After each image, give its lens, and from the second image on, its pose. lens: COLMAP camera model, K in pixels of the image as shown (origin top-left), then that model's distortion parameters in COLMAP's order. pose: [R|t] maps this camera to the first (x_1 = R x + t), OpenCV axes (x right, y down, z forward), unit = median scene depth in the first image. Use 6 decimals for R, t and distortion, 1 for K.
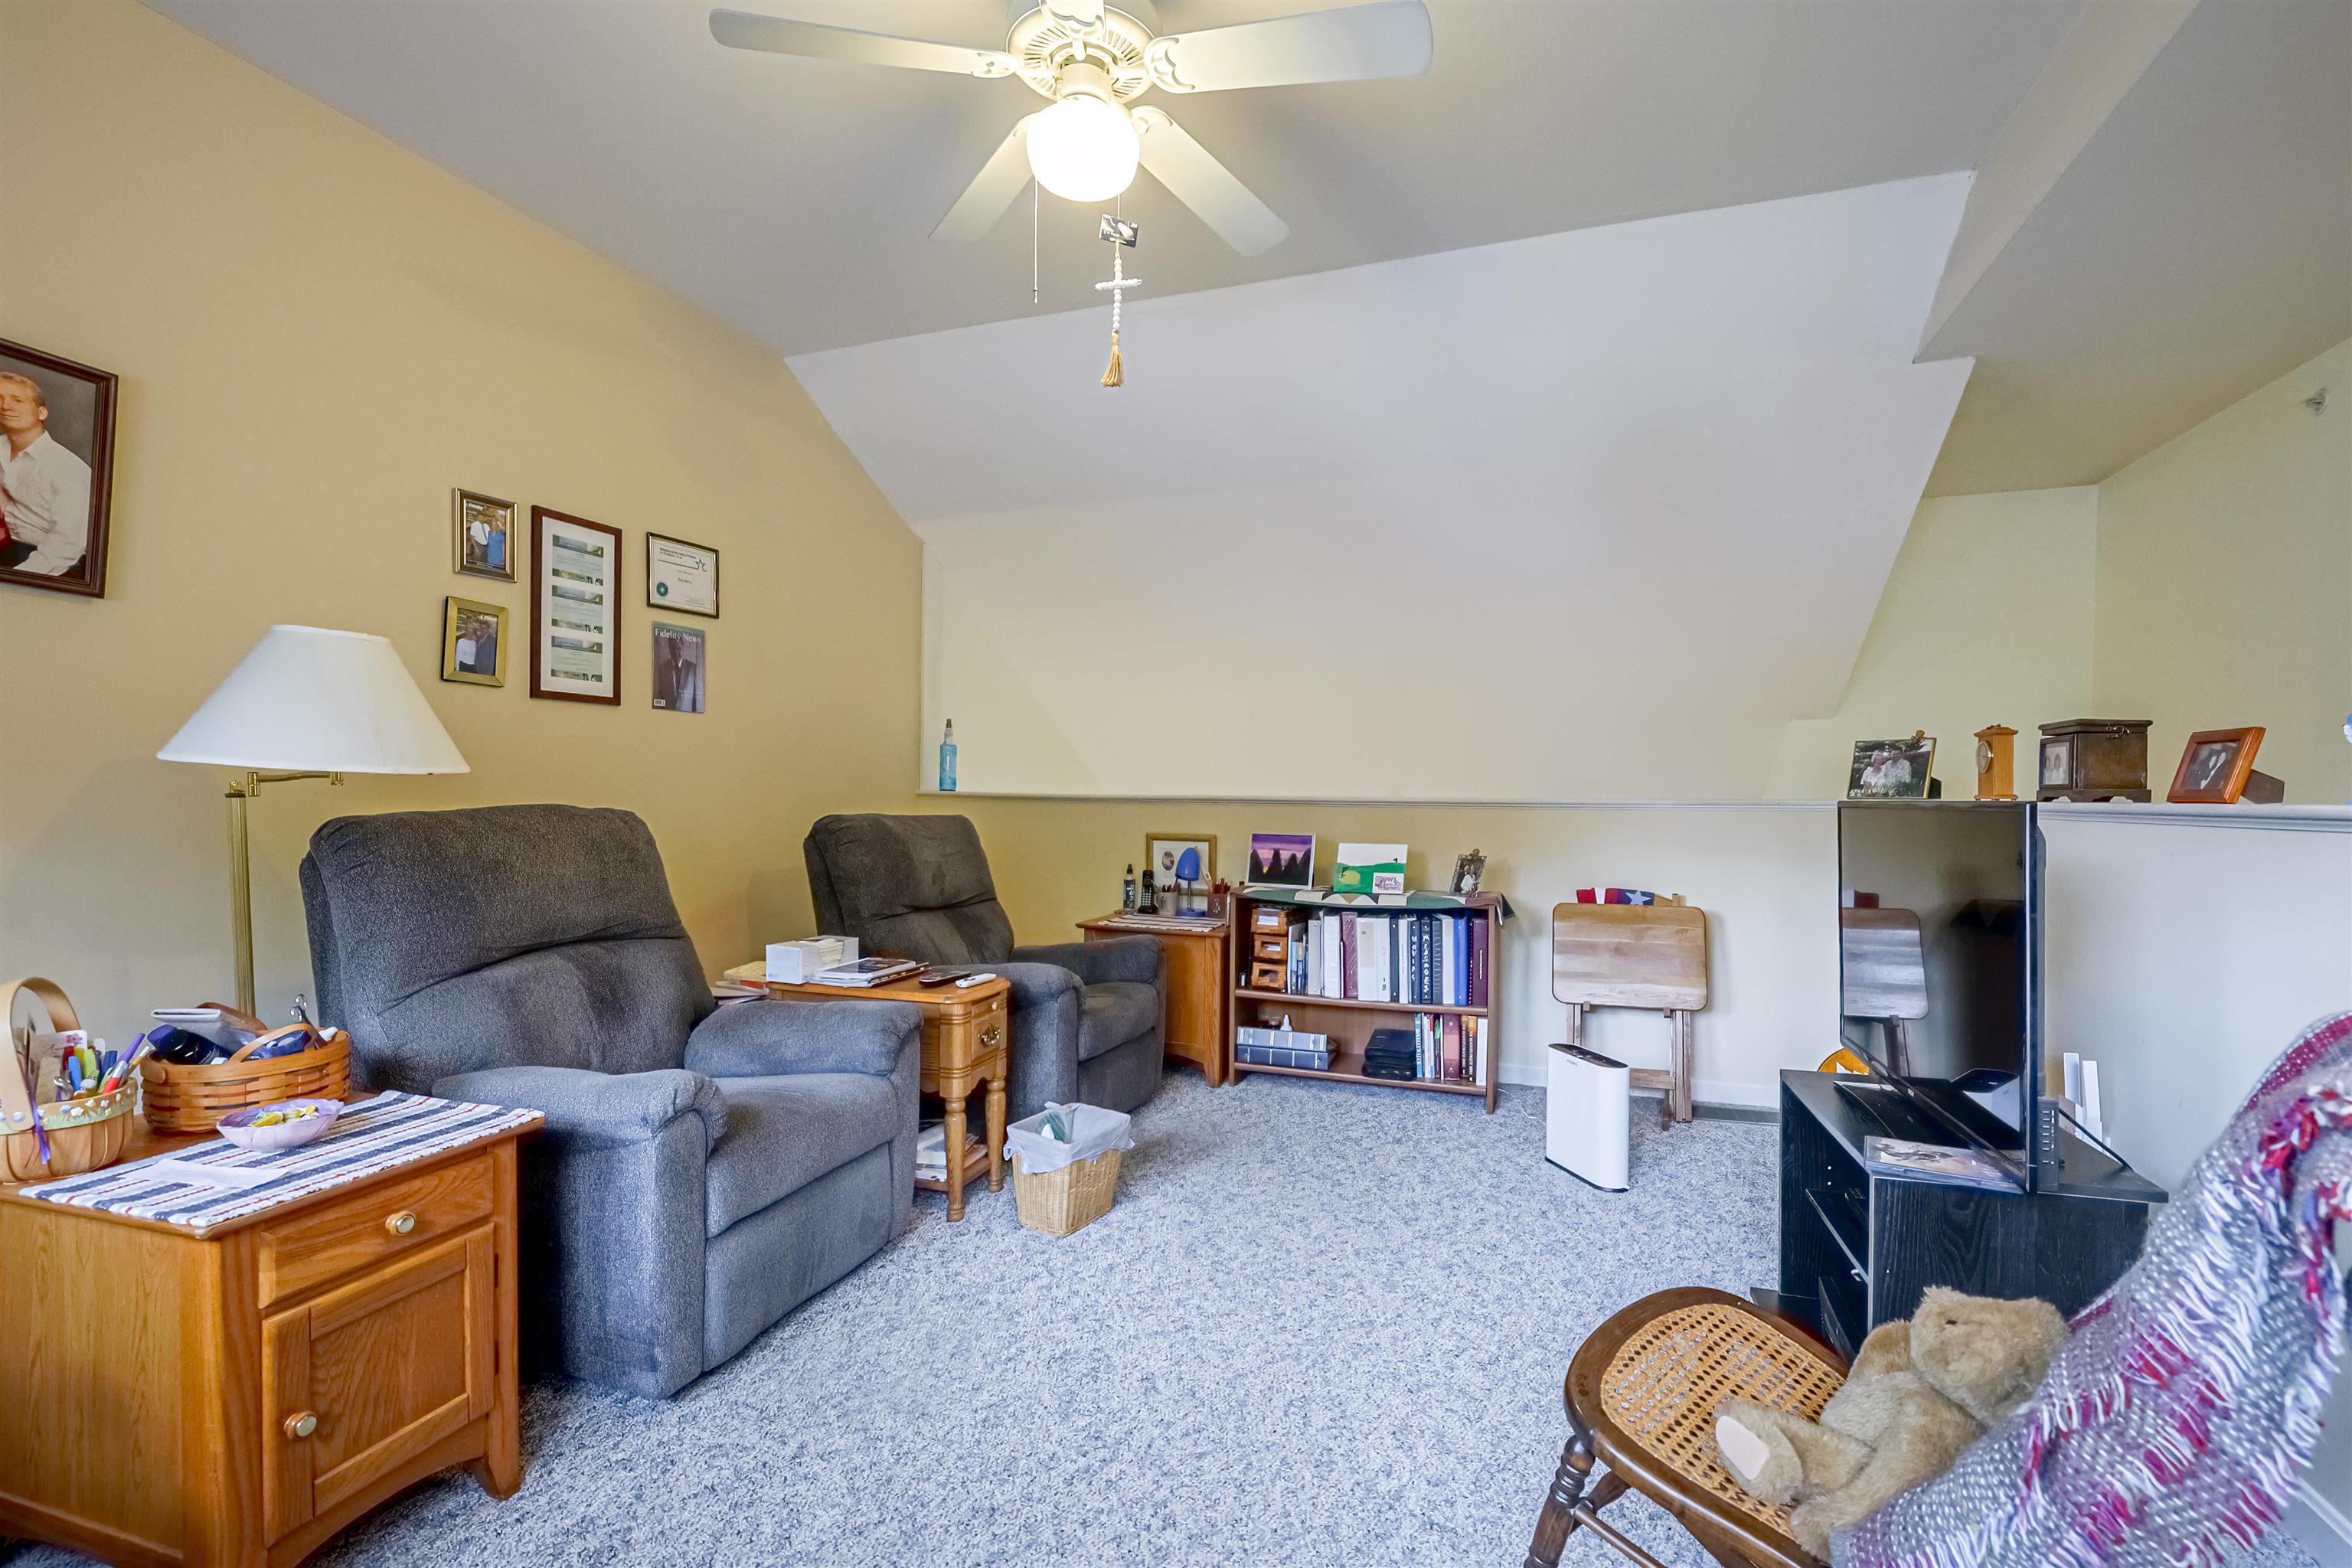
lens RADIAL K [[1037.9, 0, 1175.3], [0, 1037.9, 809.4], [0, 0, 1]] dist [-0.001222, 0.000162]
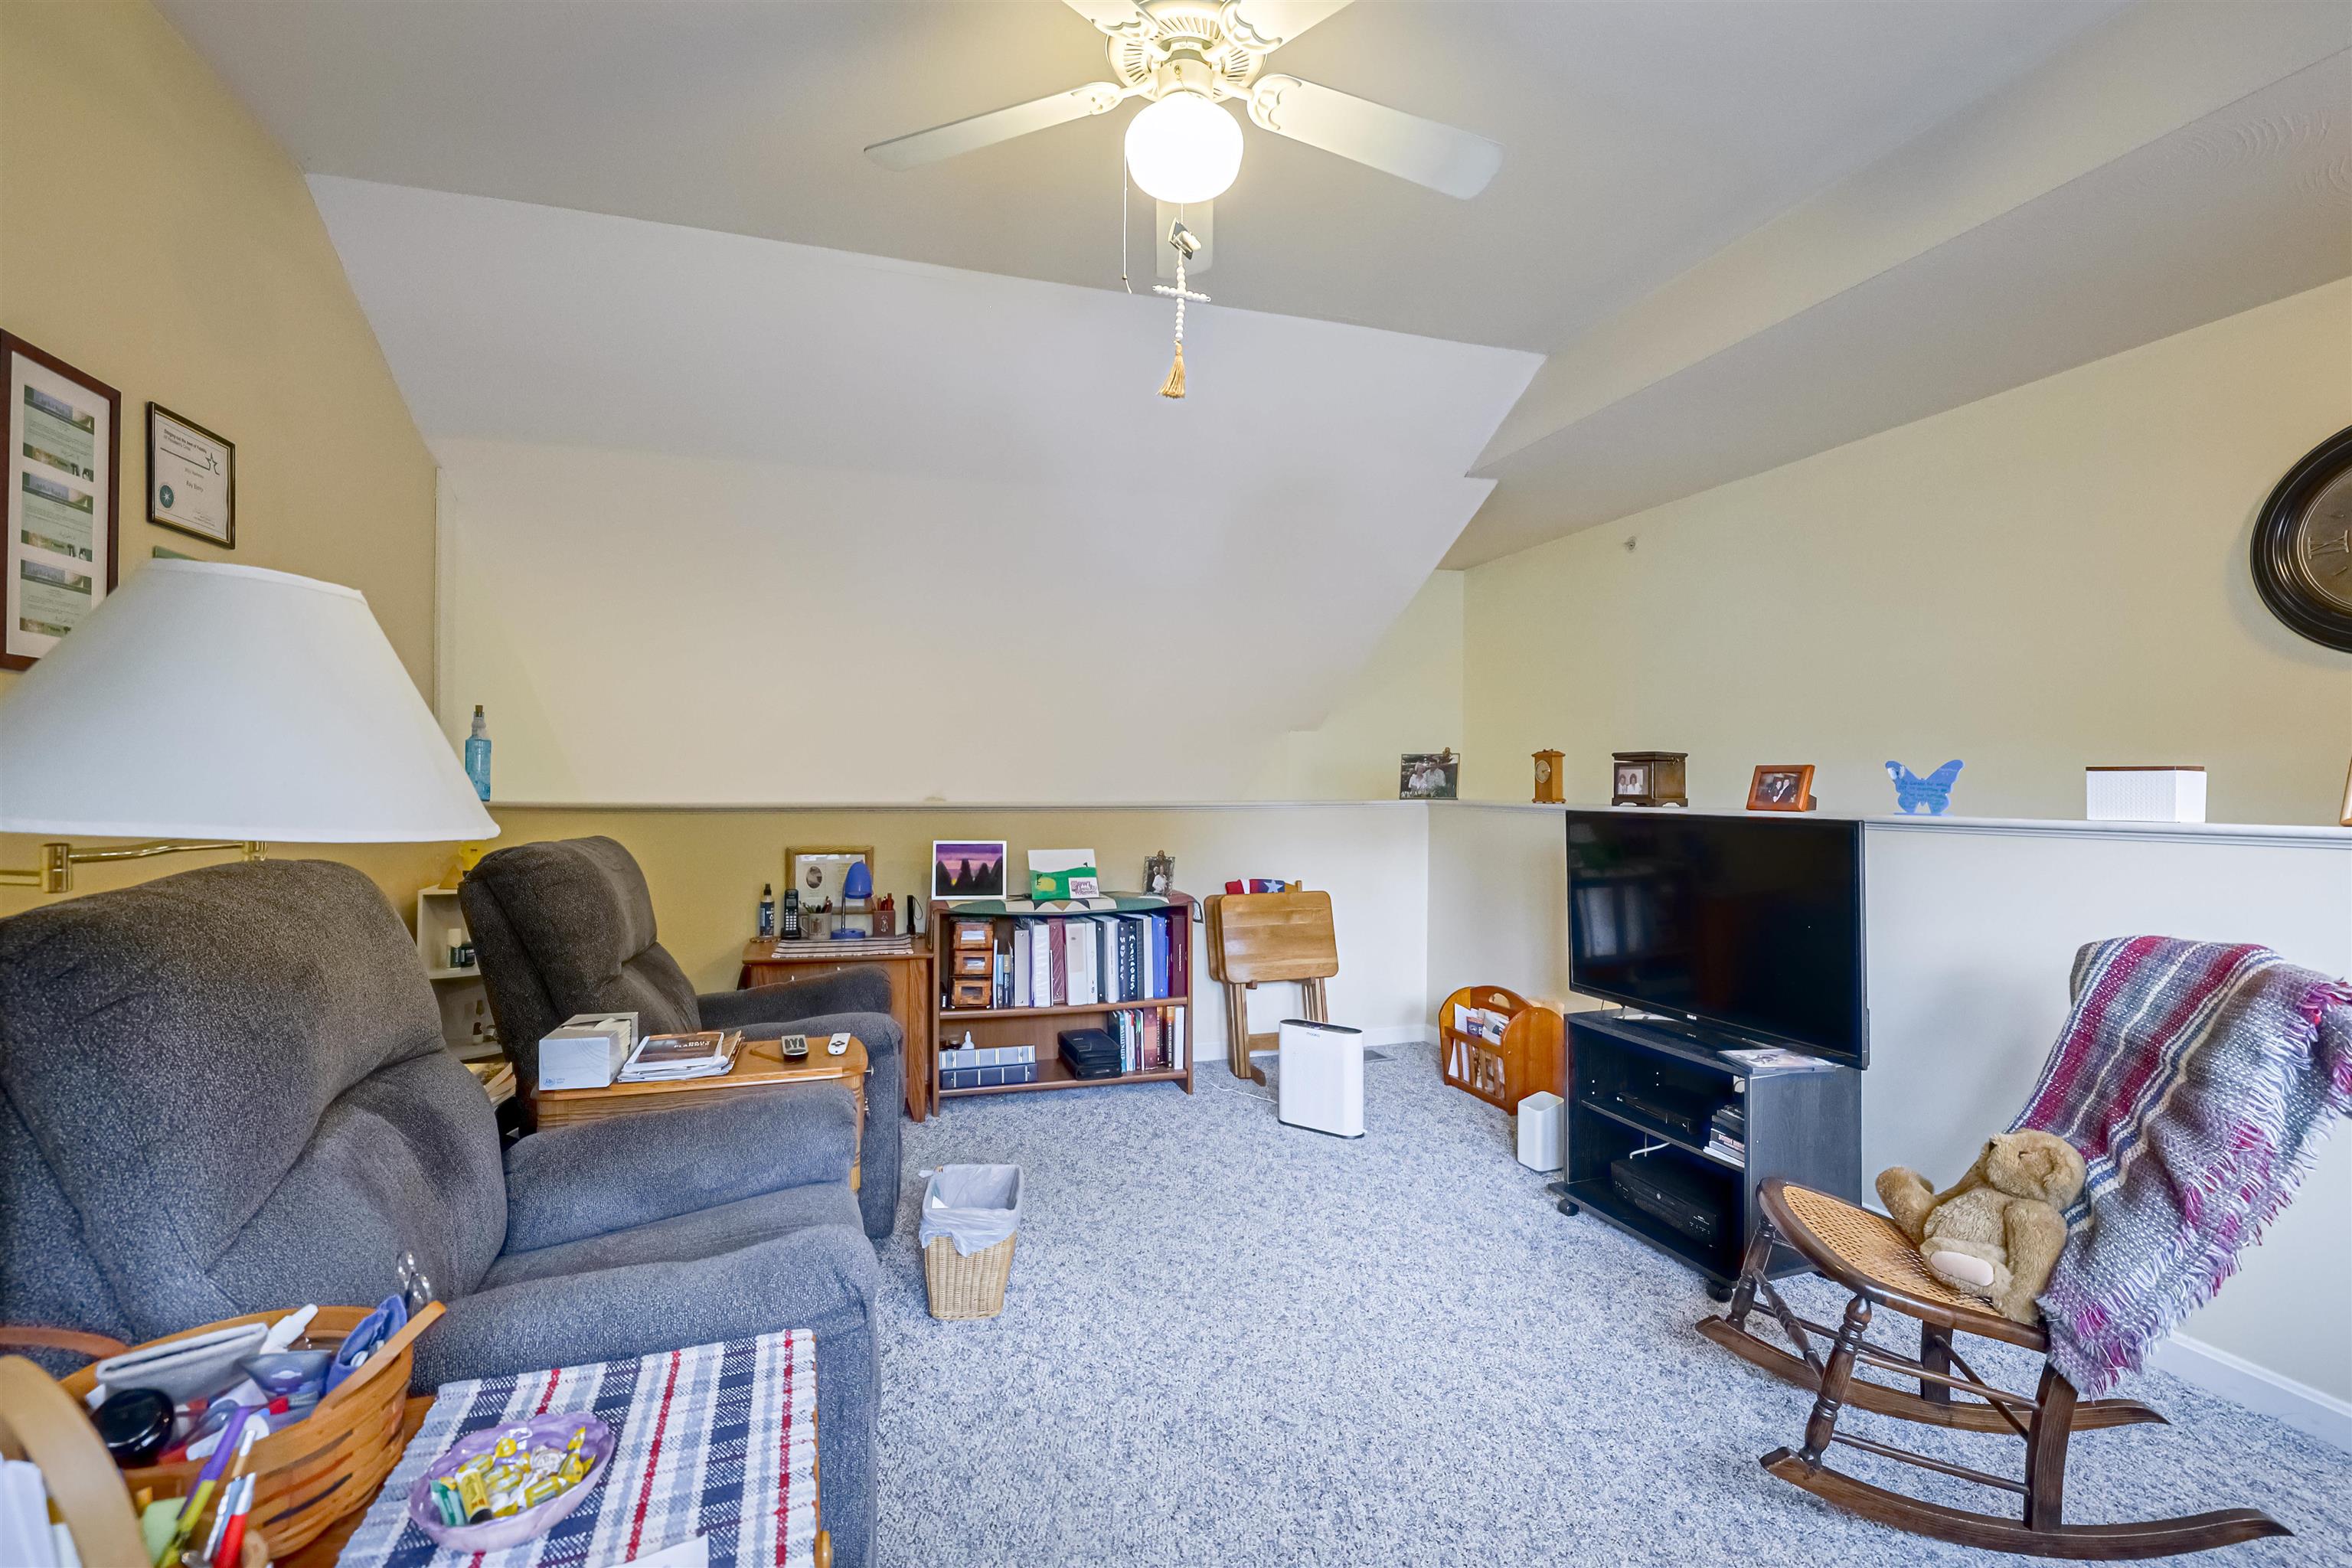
lens RADIAL K [[1045.9, 0, 1144.3], [0, 1045.9, 783.5], [0, 0, 1]] dist [-0.000076, 0.000401]
pose [[0.803118, -0.008313, 0.595762, -0.372905], [0.013907, 0.999892, -0.004796, -0.026776], [-0.595658, 0.012137, 0.803147, 0.138719]]
